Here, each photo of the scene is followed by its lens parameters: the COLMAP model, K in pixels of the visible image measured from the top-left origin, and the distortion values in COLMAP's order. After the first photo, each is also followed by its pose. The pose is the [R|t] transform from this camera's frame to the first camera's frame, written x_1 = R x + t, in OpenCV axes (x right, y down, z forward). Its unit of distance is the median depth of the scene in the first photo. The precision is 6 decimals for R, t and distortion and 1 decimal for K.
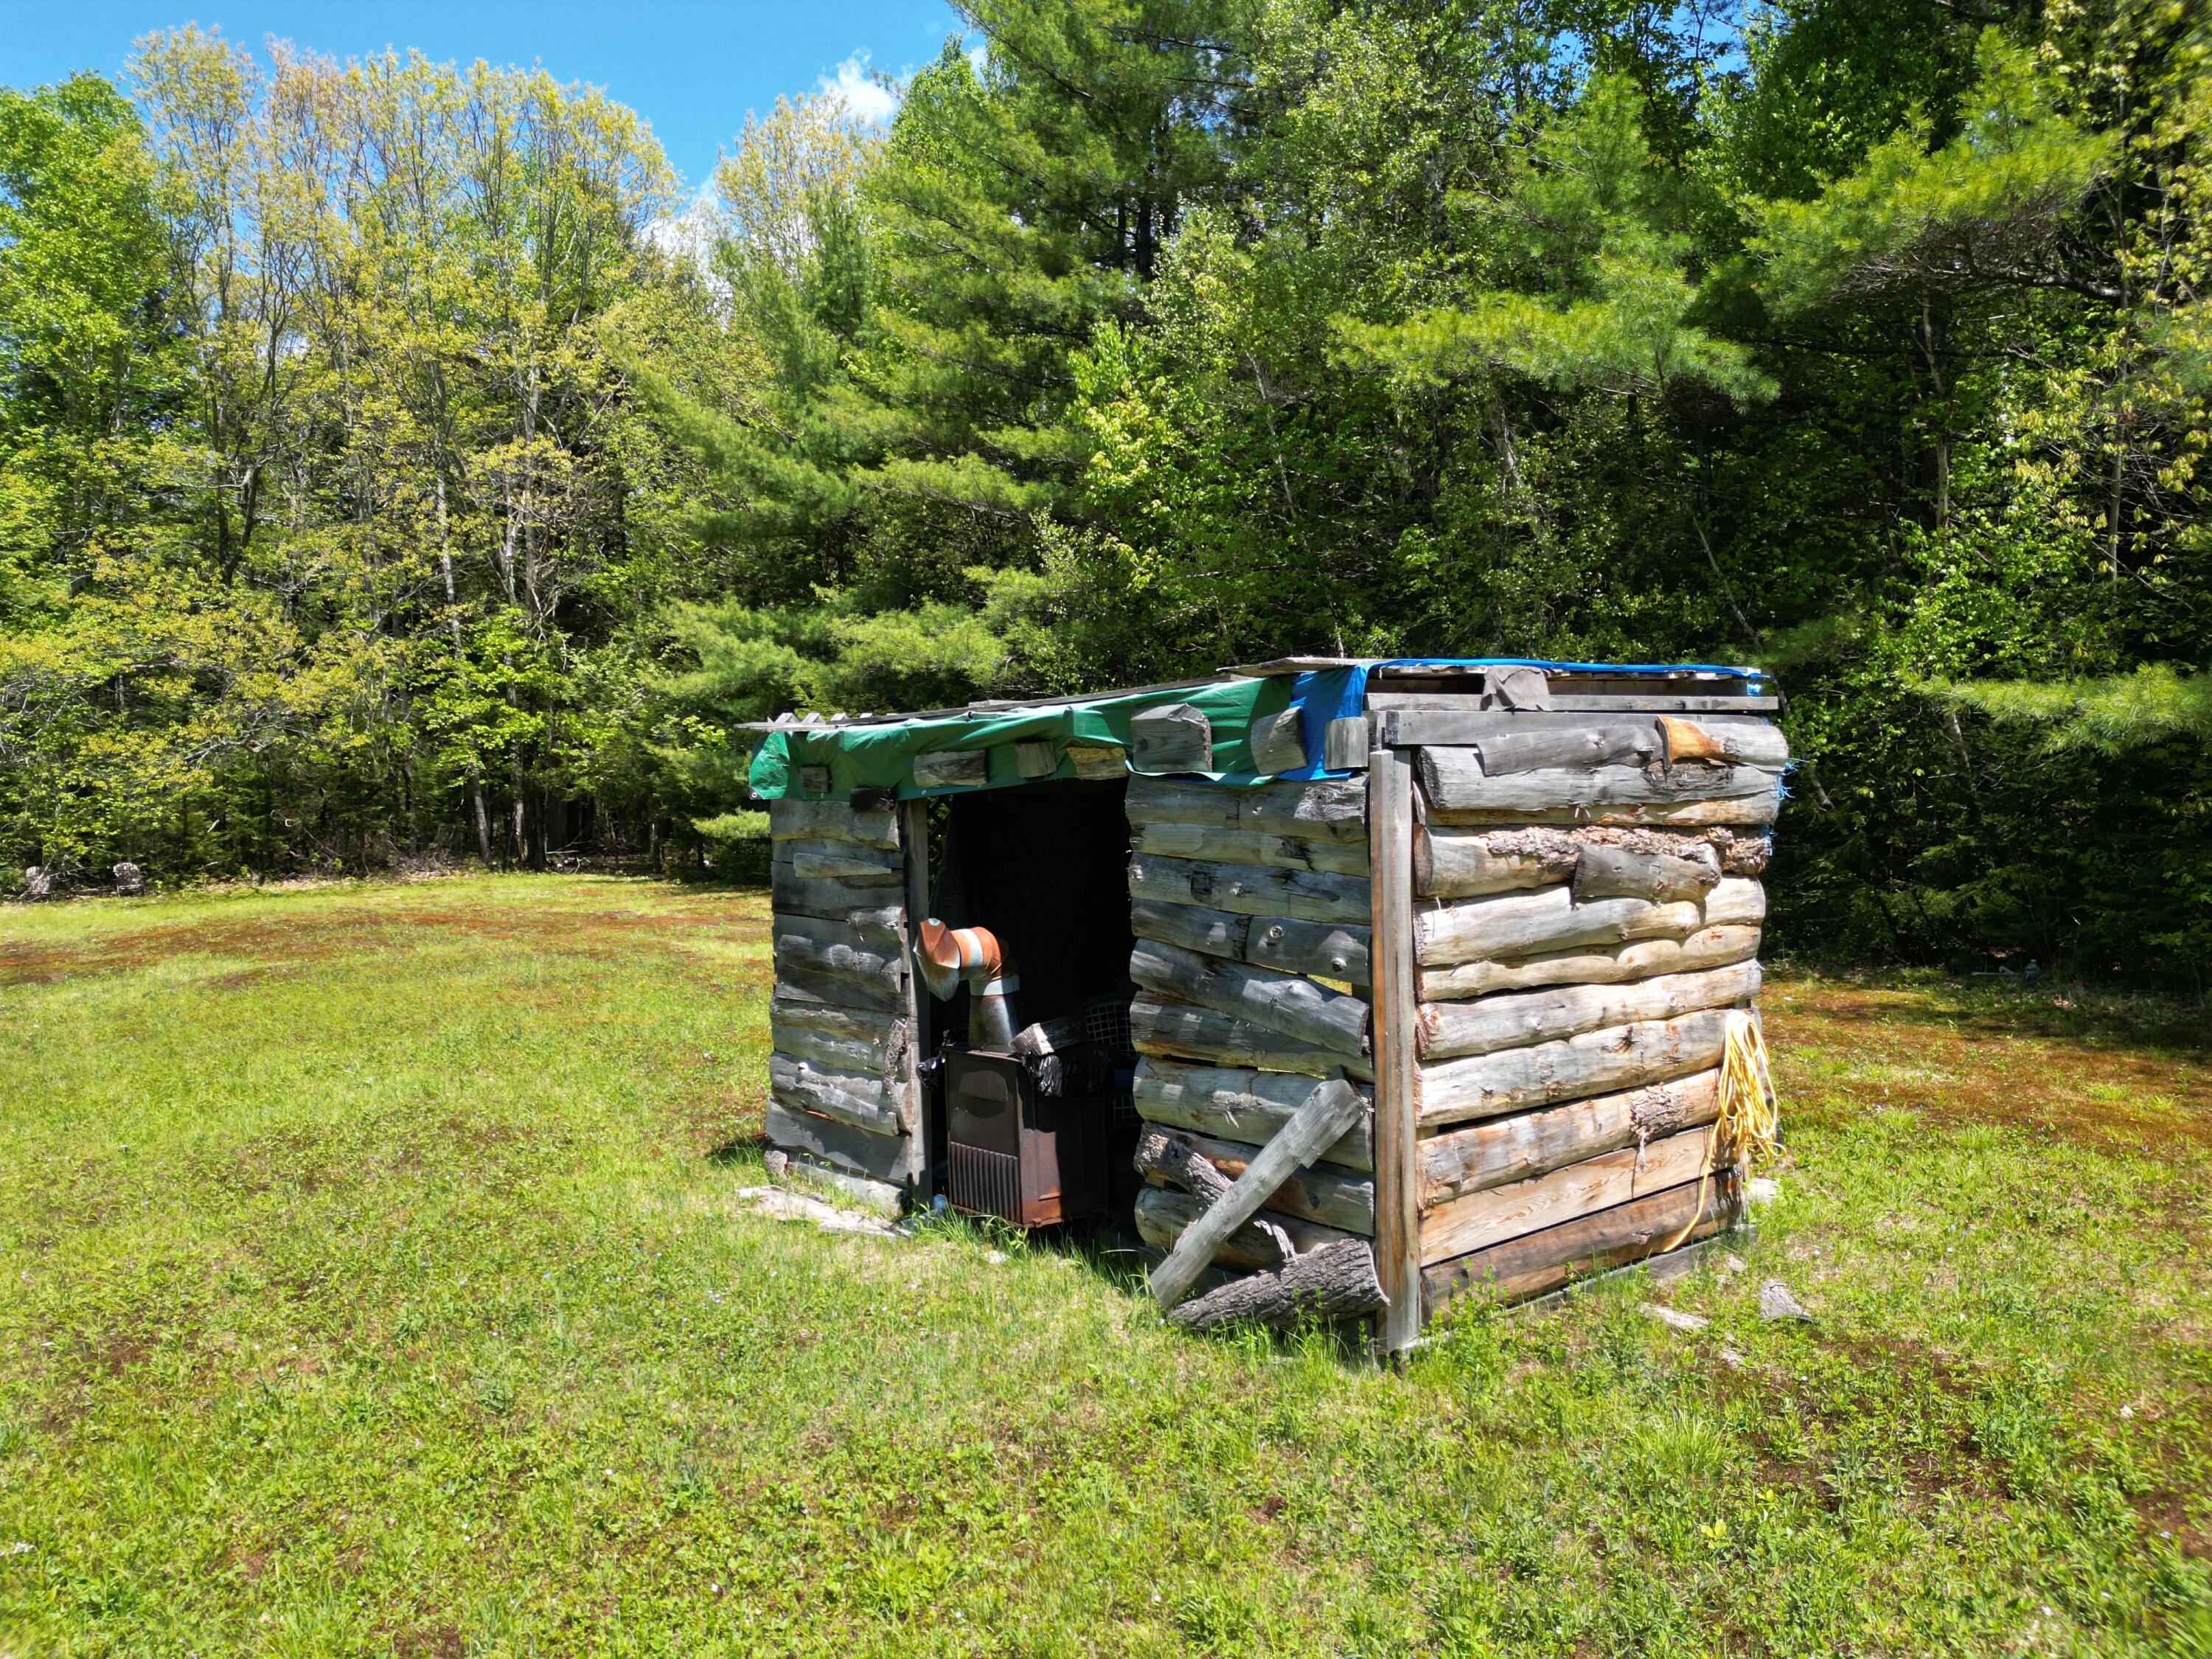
lens RADIAL K [[1578.5, 0, 1107.5], [0, 1578.5, 822.1], [0, 0, 1]] dist [0.060778, -0.037859]
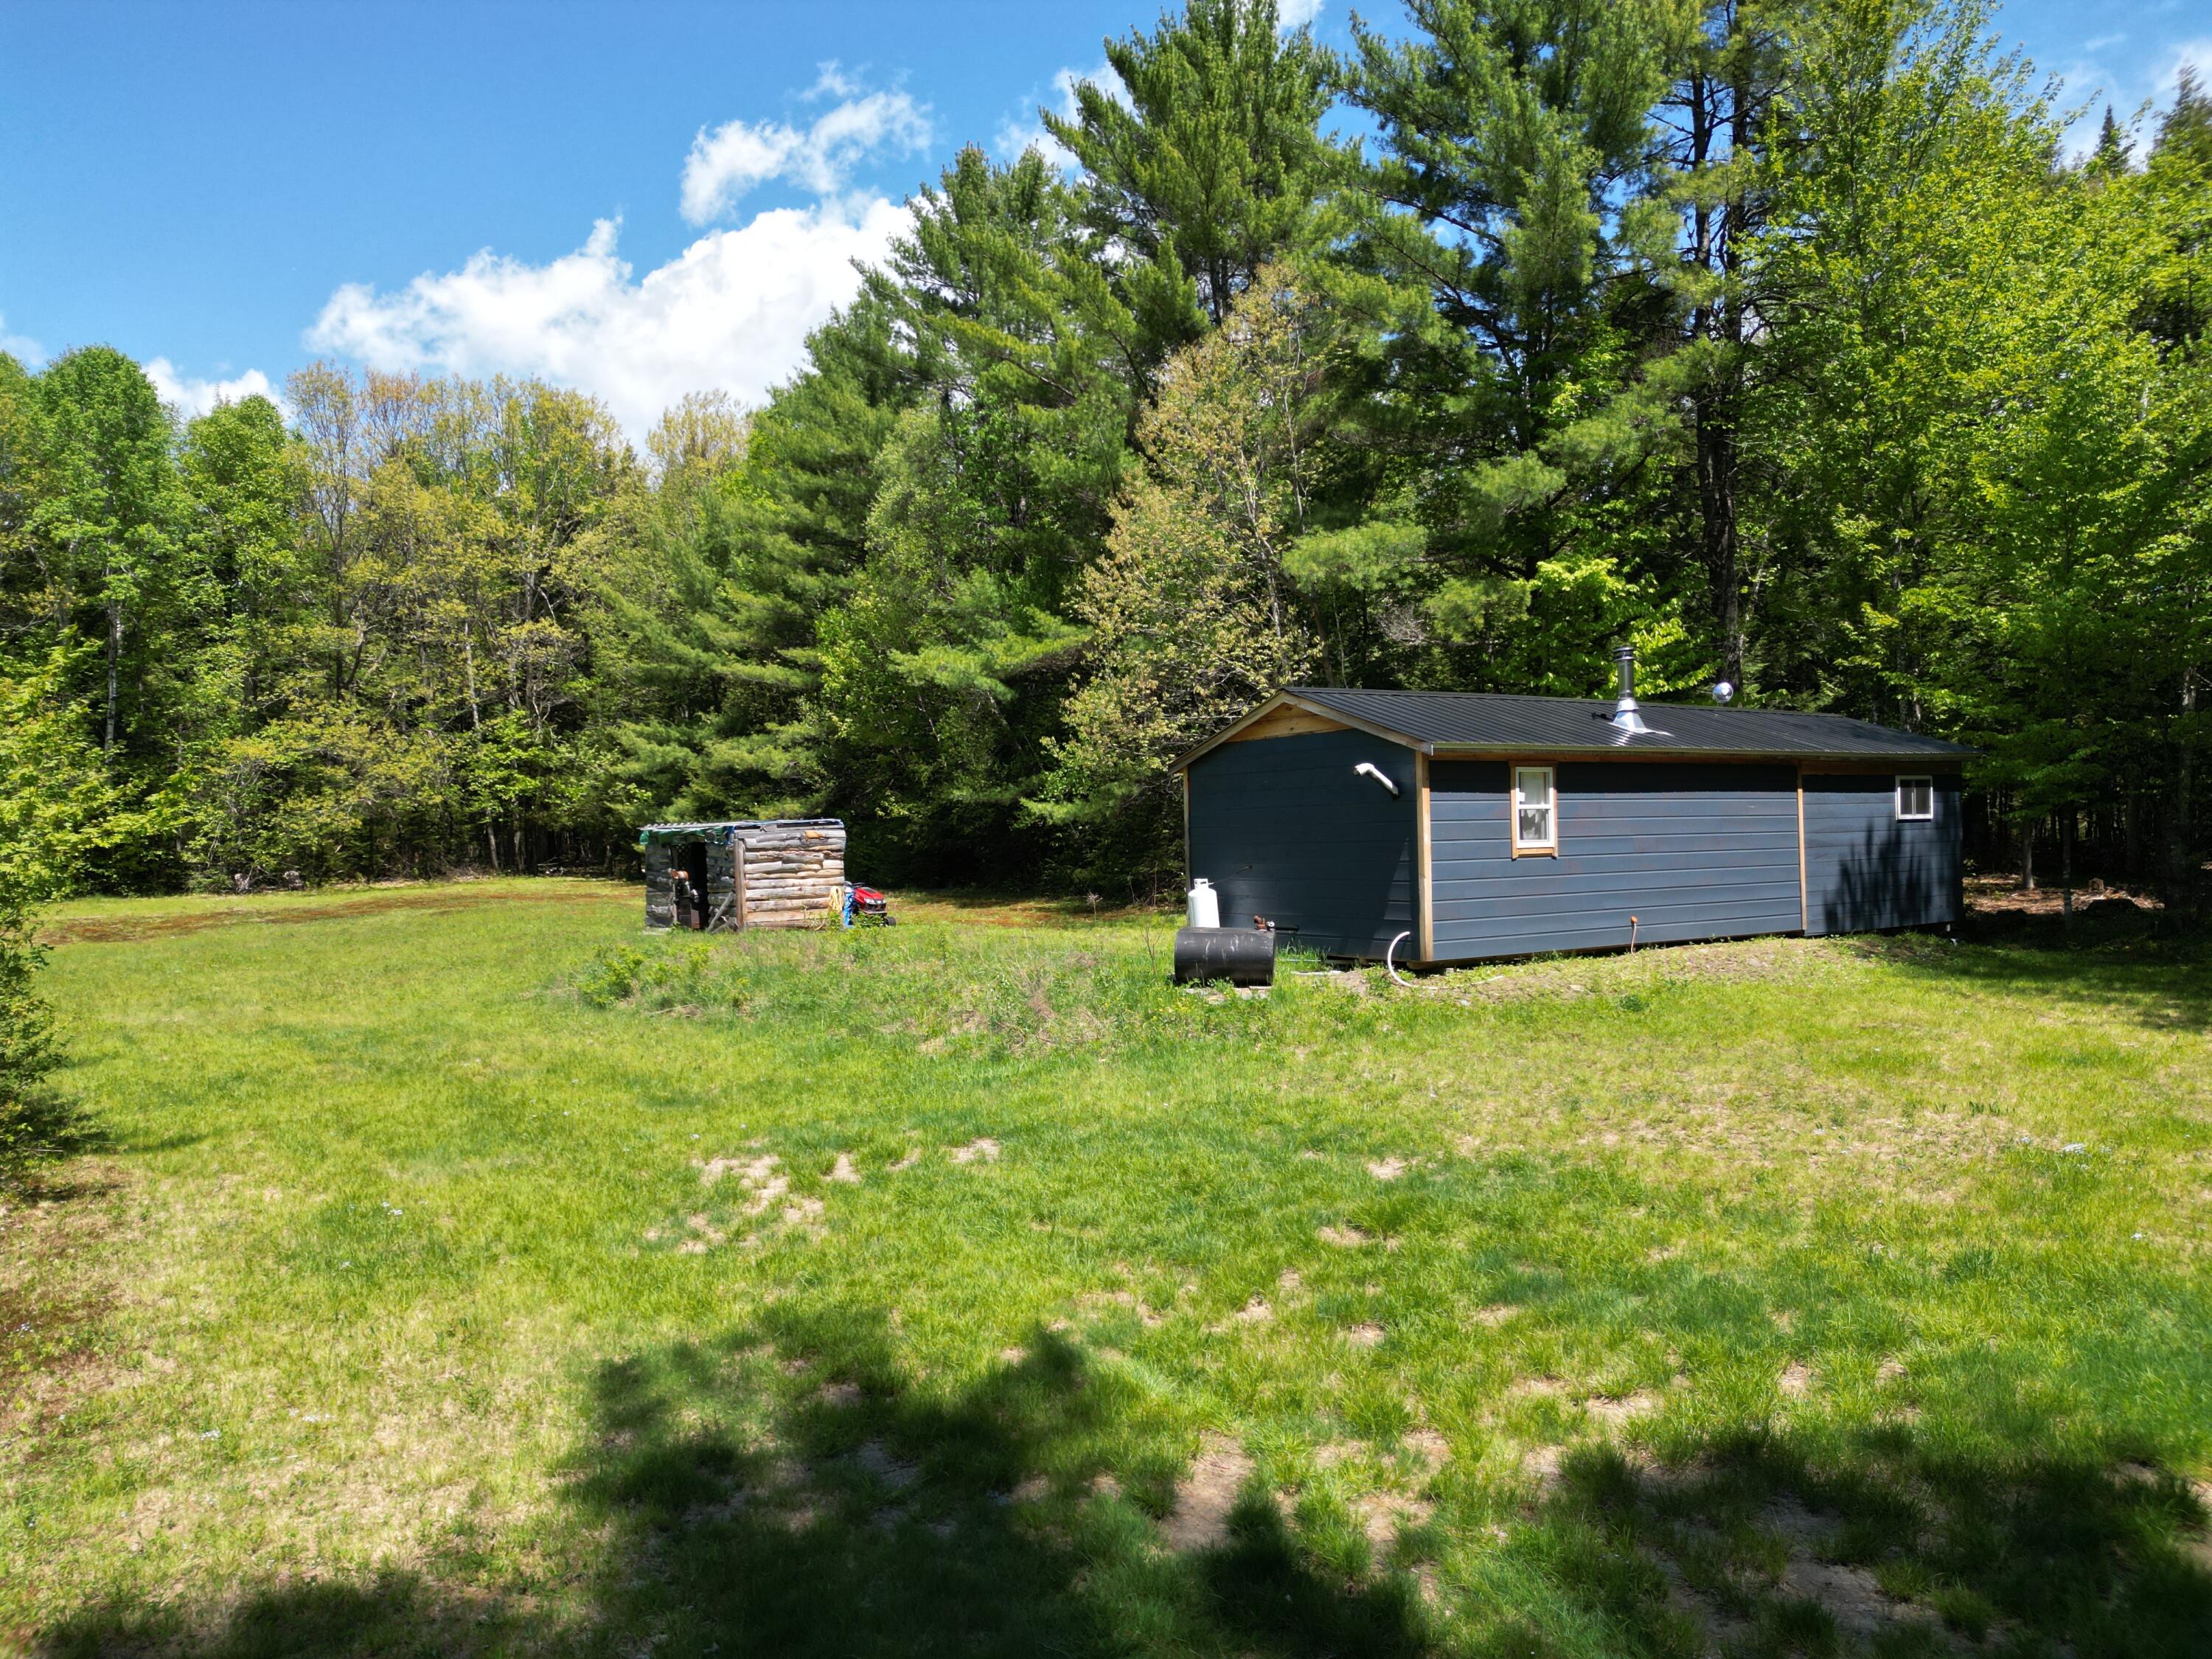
lens RADIAL K [[1561.9, 0, 1093.4], [0, 1561.9, 832.9], [0, 0, 1]] dist [0.140840, -0.141653]
pose [[0.999720, -0.005335, 0.023047, 0.204312], [0.005387, 0.999983, -0.002177, -0.006783], [-0.023035, 0.002300, 0.999732, -0.748057]]
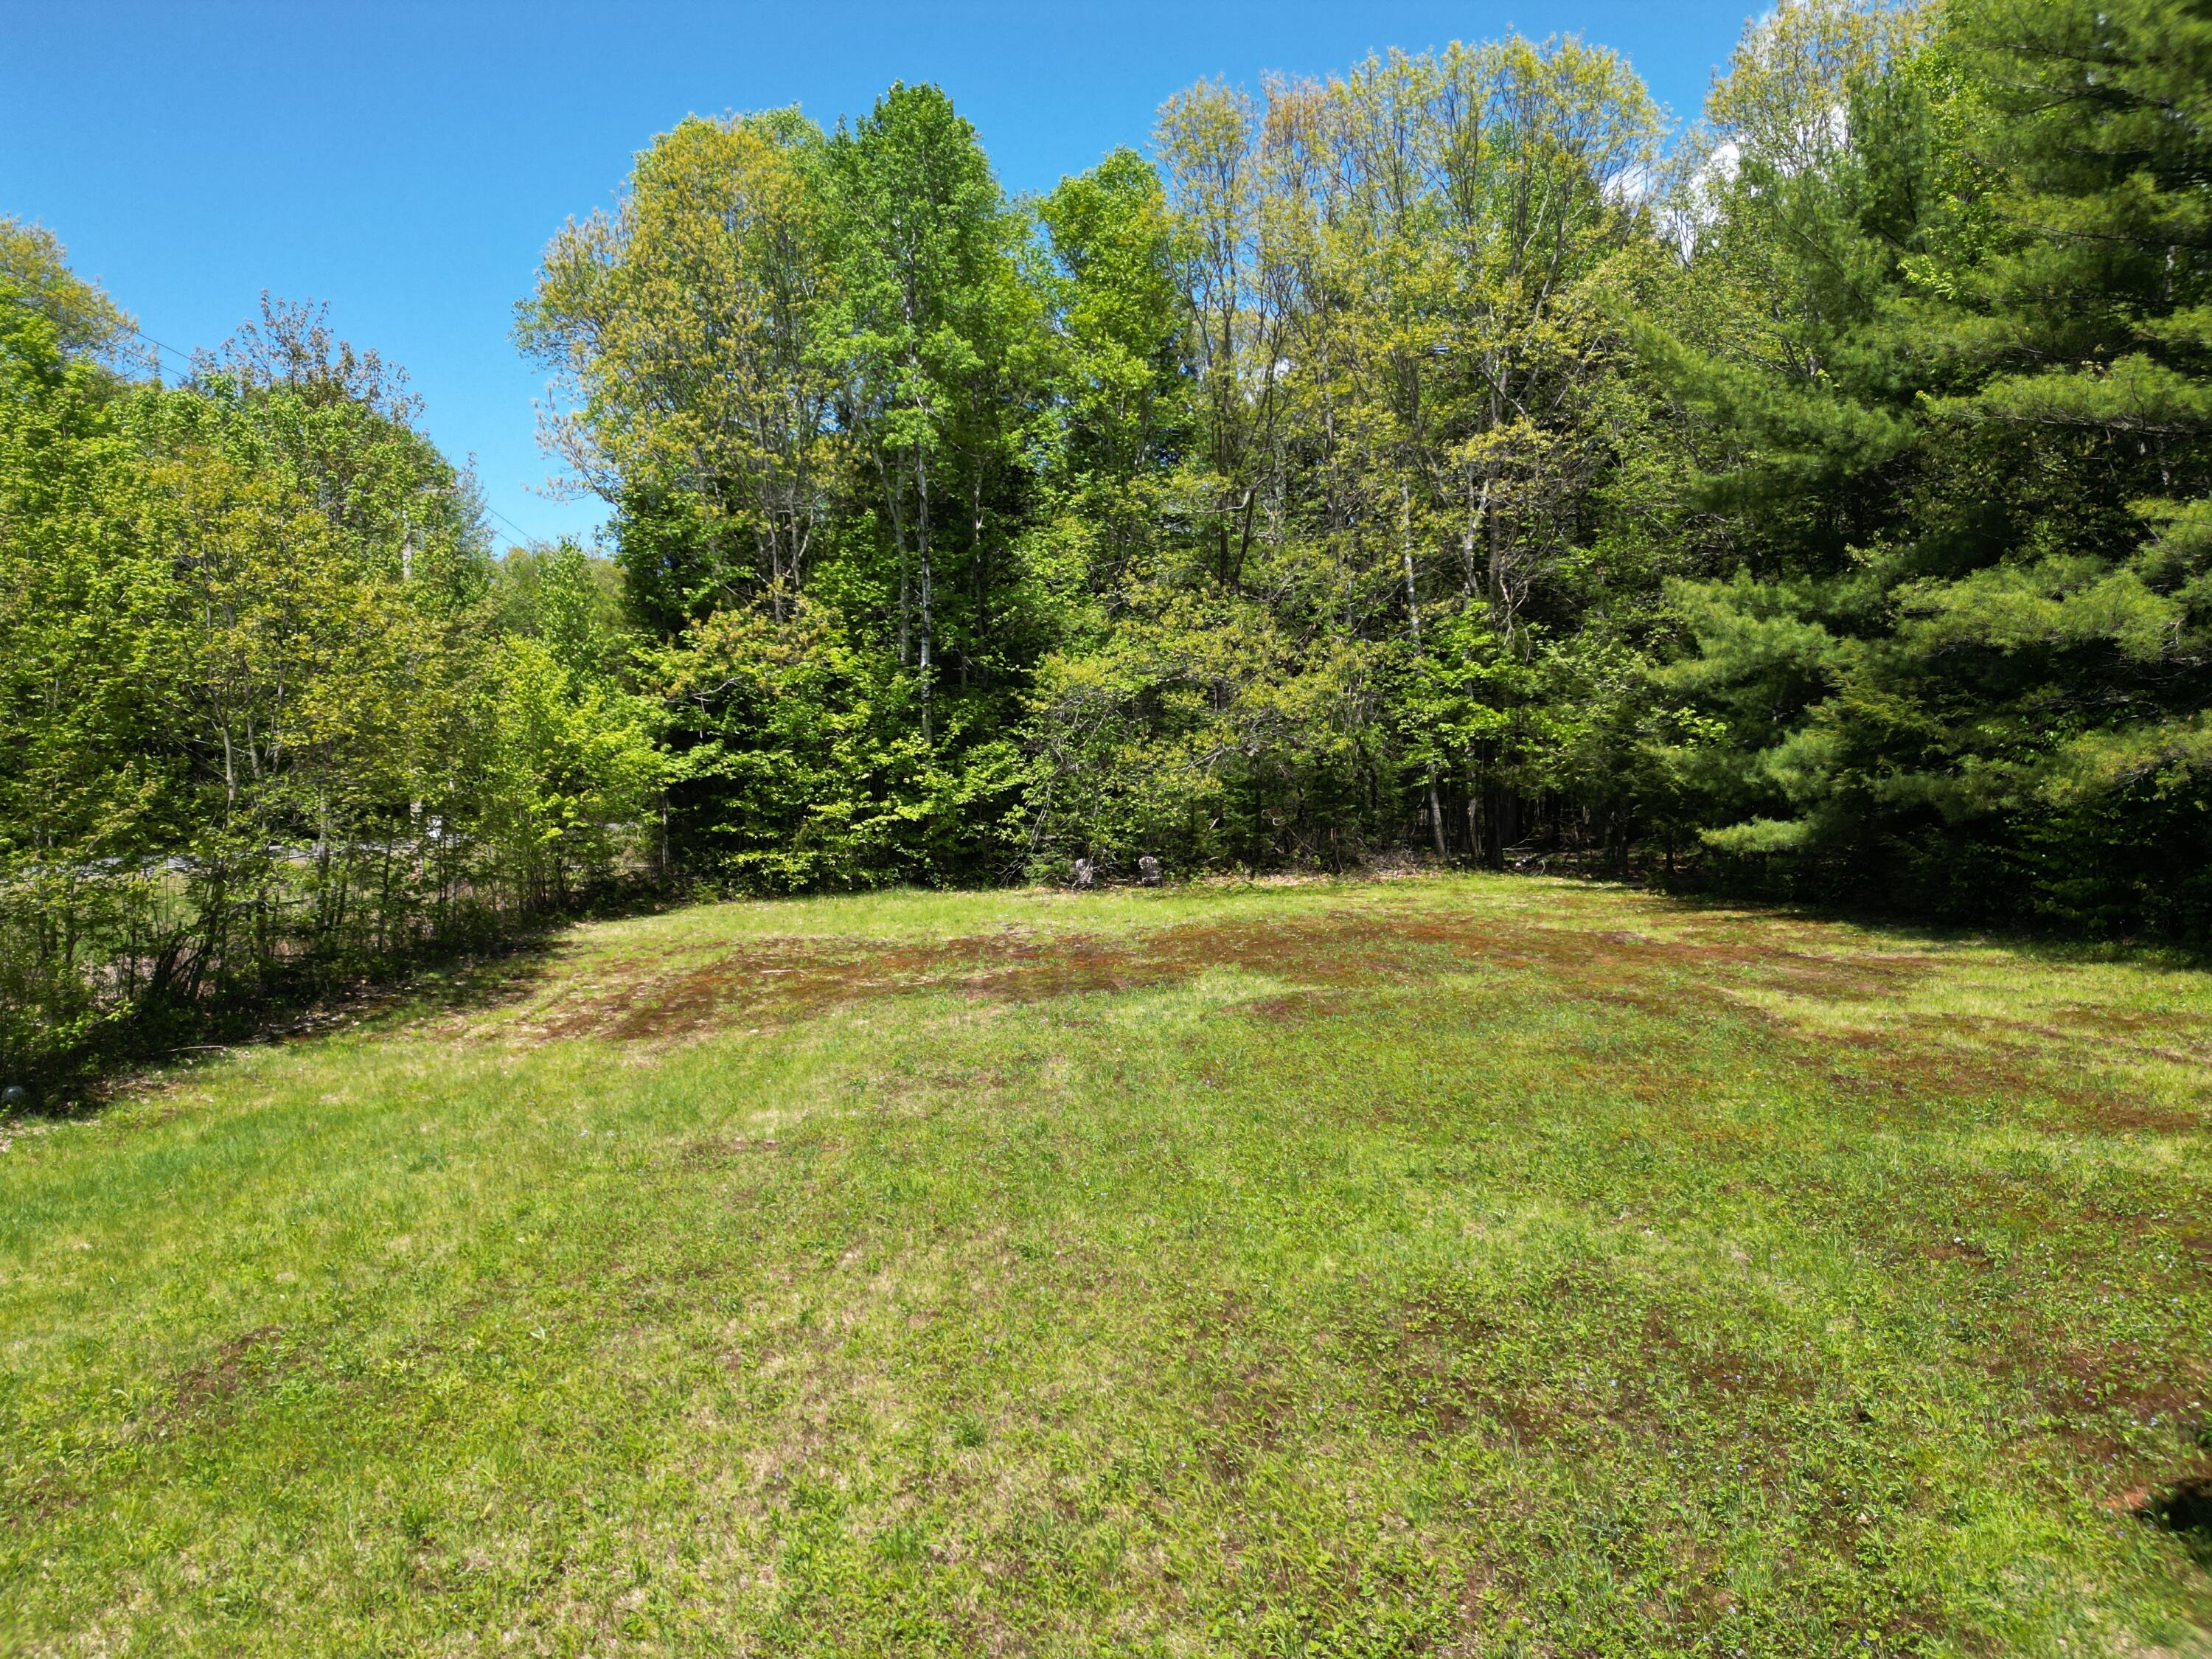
lens RADIAL K [[1561.9, 0, 1093.4], [0, 1561.9, 832.9], [0, 0, 1]] dist [0.140840, -0.141653]
pose [[0.843763, 0.013101, -0.536556, -0.062225], [-0.002885, 0.999798, 0.019876, -0.013661], [0.536708, -0.015223, 0.843631, 0.063805]]
